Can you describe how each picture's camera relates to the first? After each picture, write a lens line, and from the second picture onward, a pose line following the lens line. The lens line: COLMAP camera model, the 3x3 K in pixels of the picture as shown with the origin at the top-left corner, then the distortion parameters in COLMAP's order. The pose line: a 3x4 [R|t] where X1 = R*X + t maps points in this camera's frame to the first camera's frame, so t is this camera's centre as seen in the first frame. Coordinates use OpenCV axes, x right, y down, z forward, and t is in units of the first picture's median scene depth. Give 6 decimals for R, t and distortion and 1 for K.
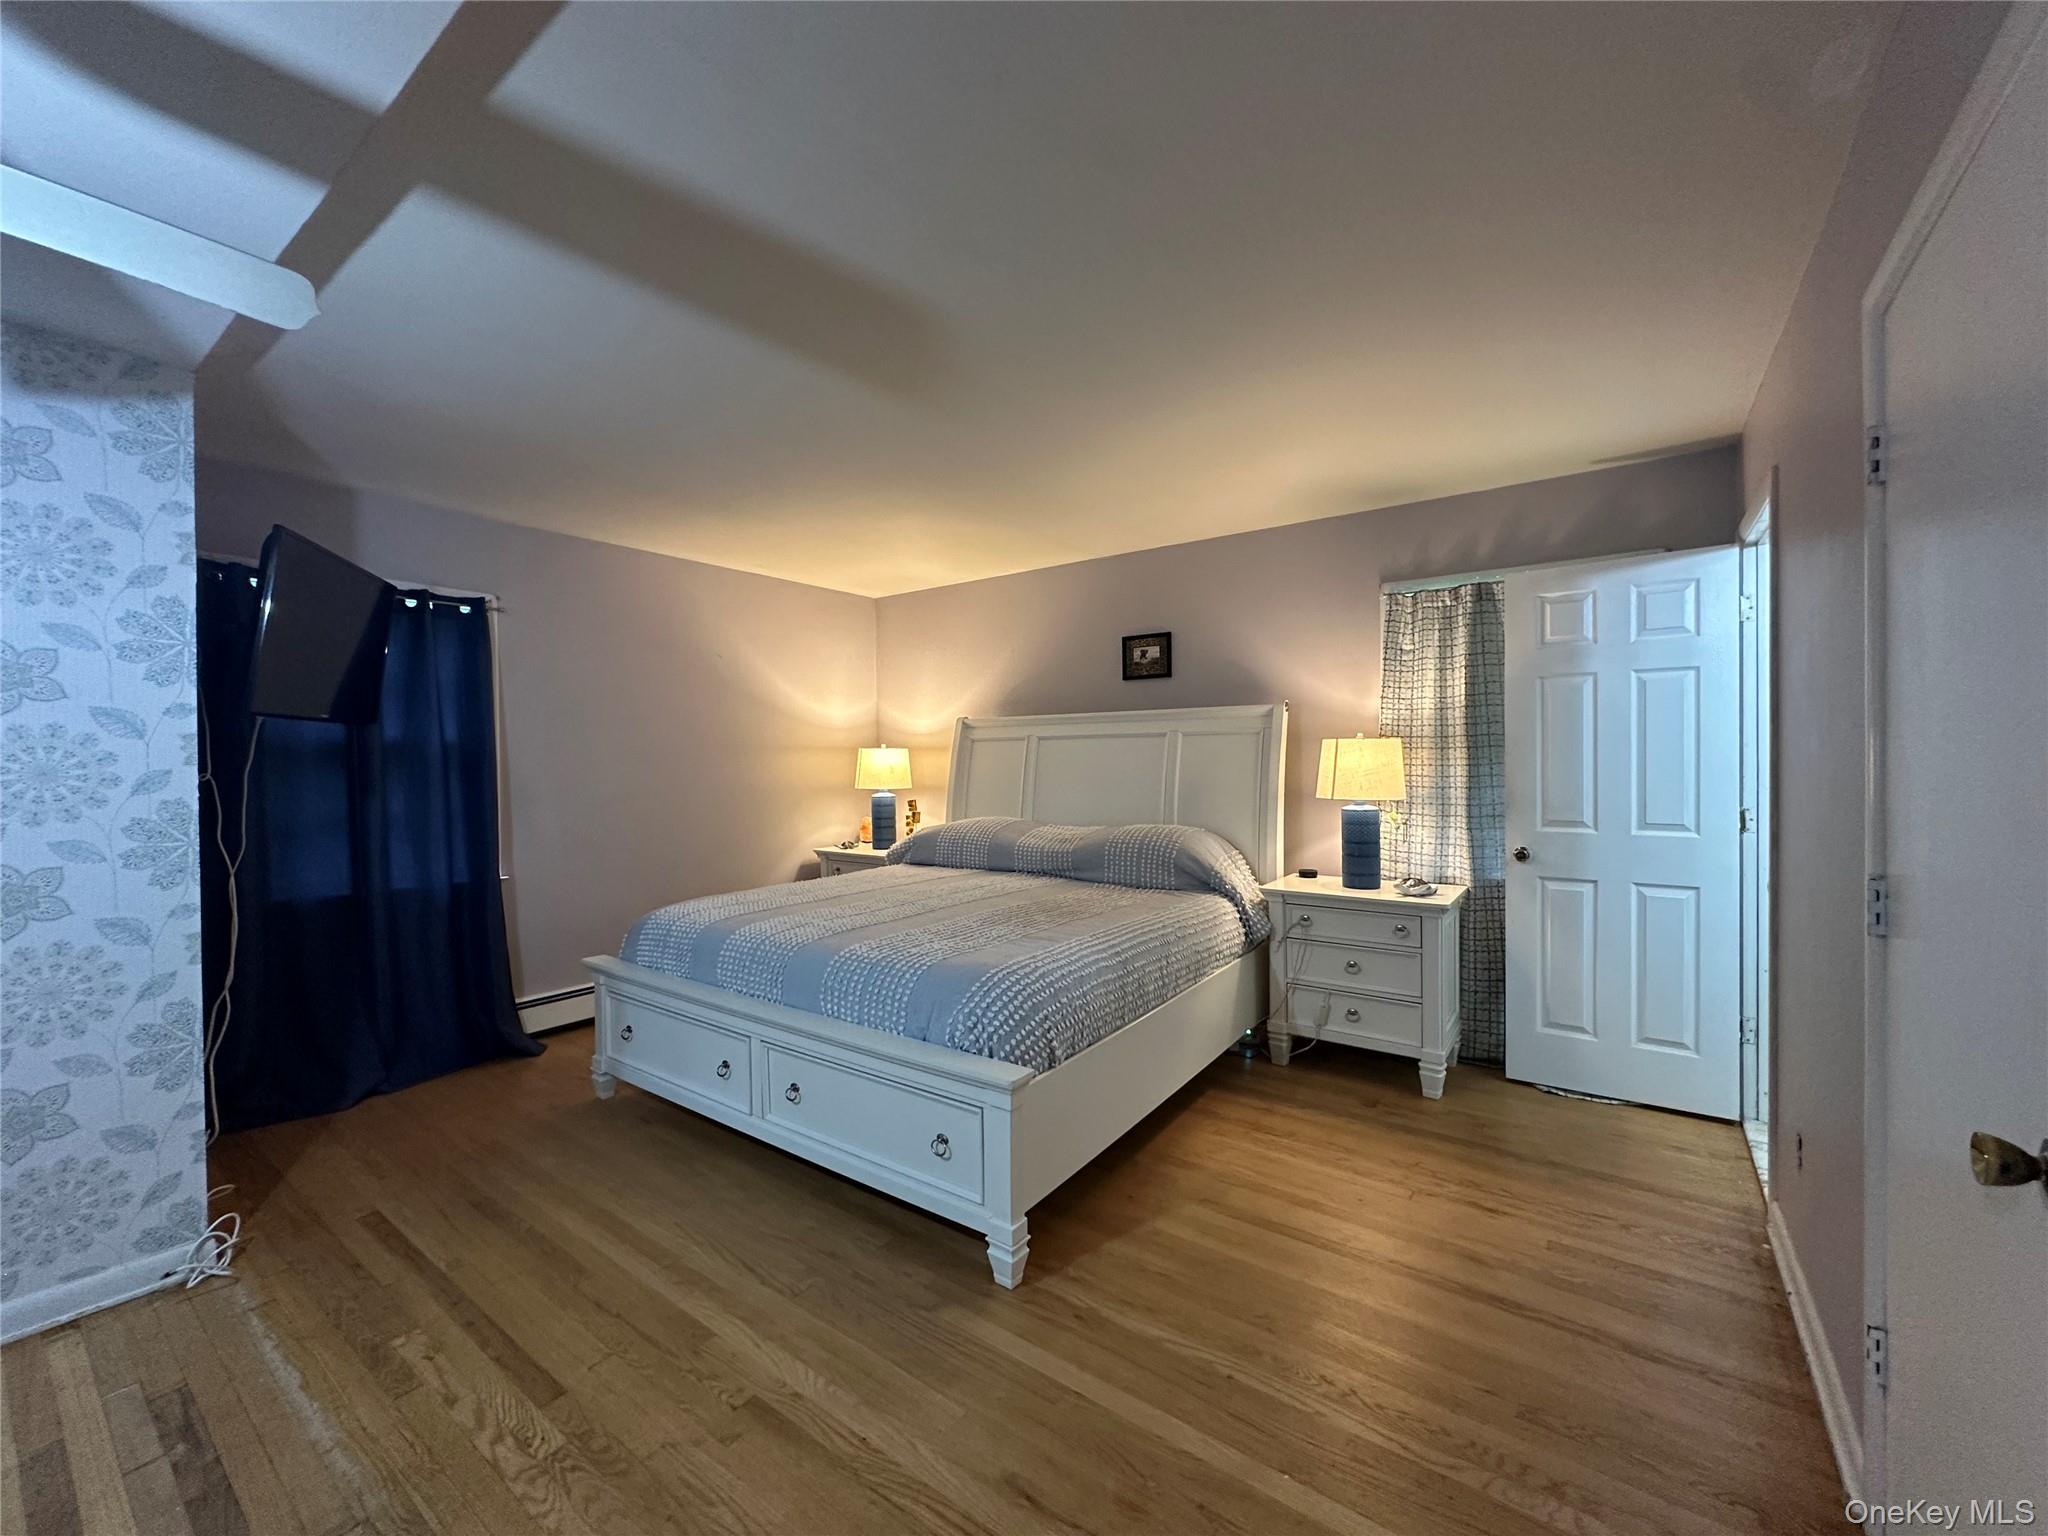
lens RADIAL K [[817.6, 0, 1017.9], [0, 817.6, 765.5], [0, 0, 1]] dist [-0.002094, 0.000976]
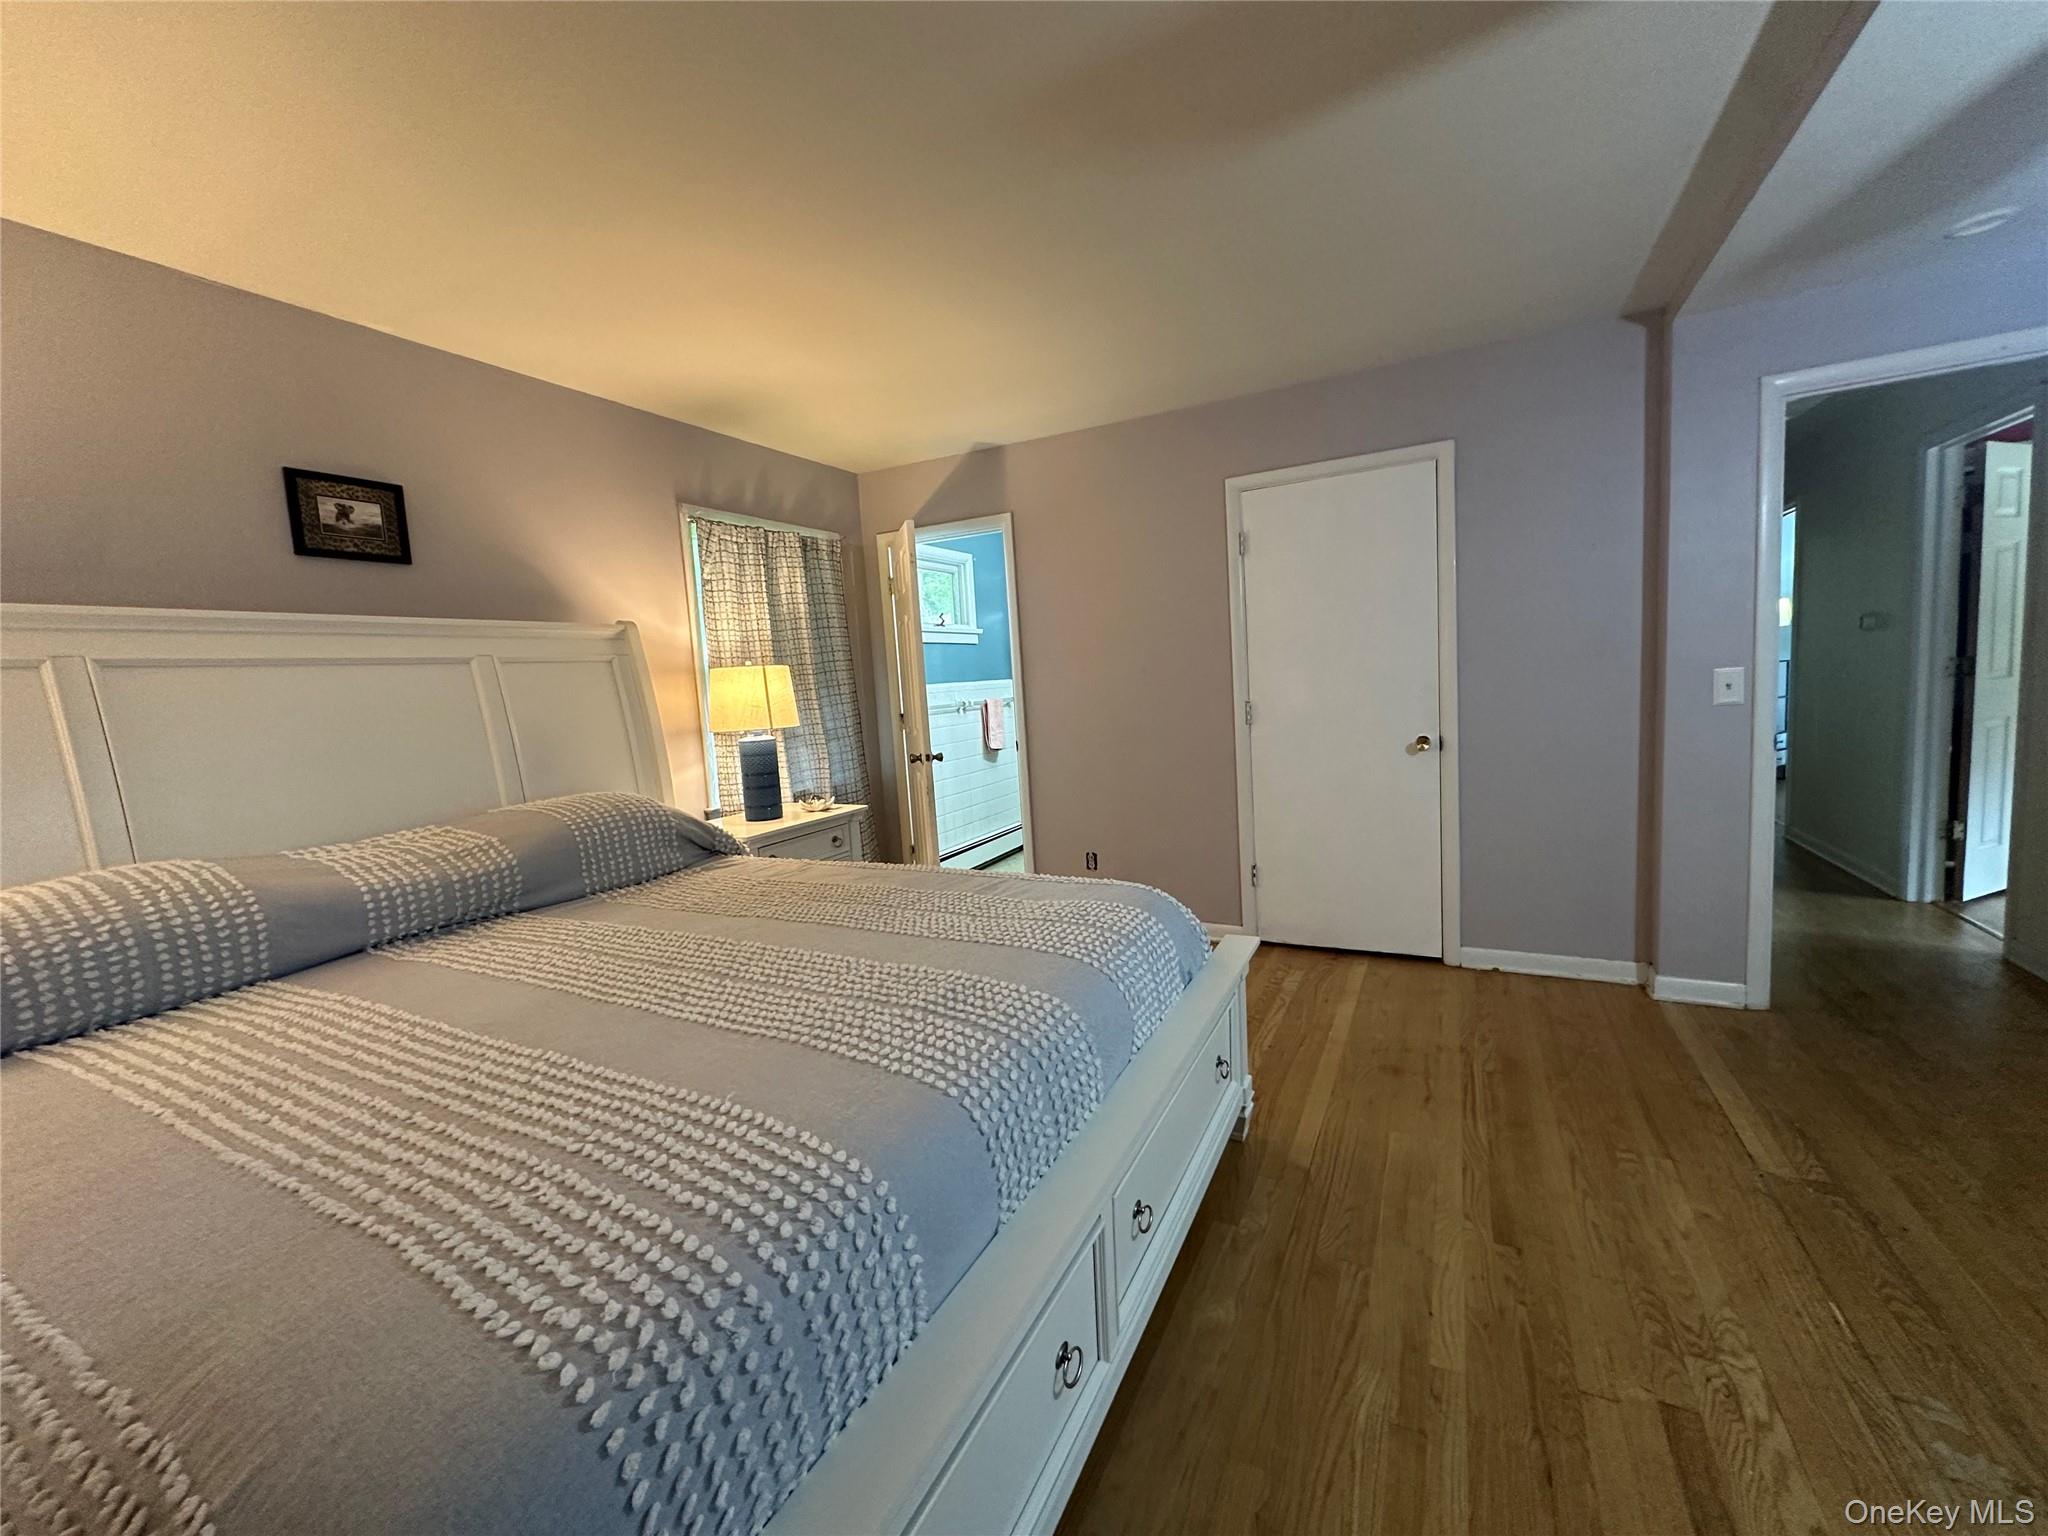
lens RADIAL K [[817.6, 0, 1014.2], [0, 817.6, 768.8], [0, 0, 1]] dist [-0.002094, 0.000976]
pose [[-0.151801, -0.089255, 0.984373, -0.574310], [0.067275, 0.992672, 0.100382, 0.009776], [-0.986119, 0.081462, -0.144684, 0.814547]]
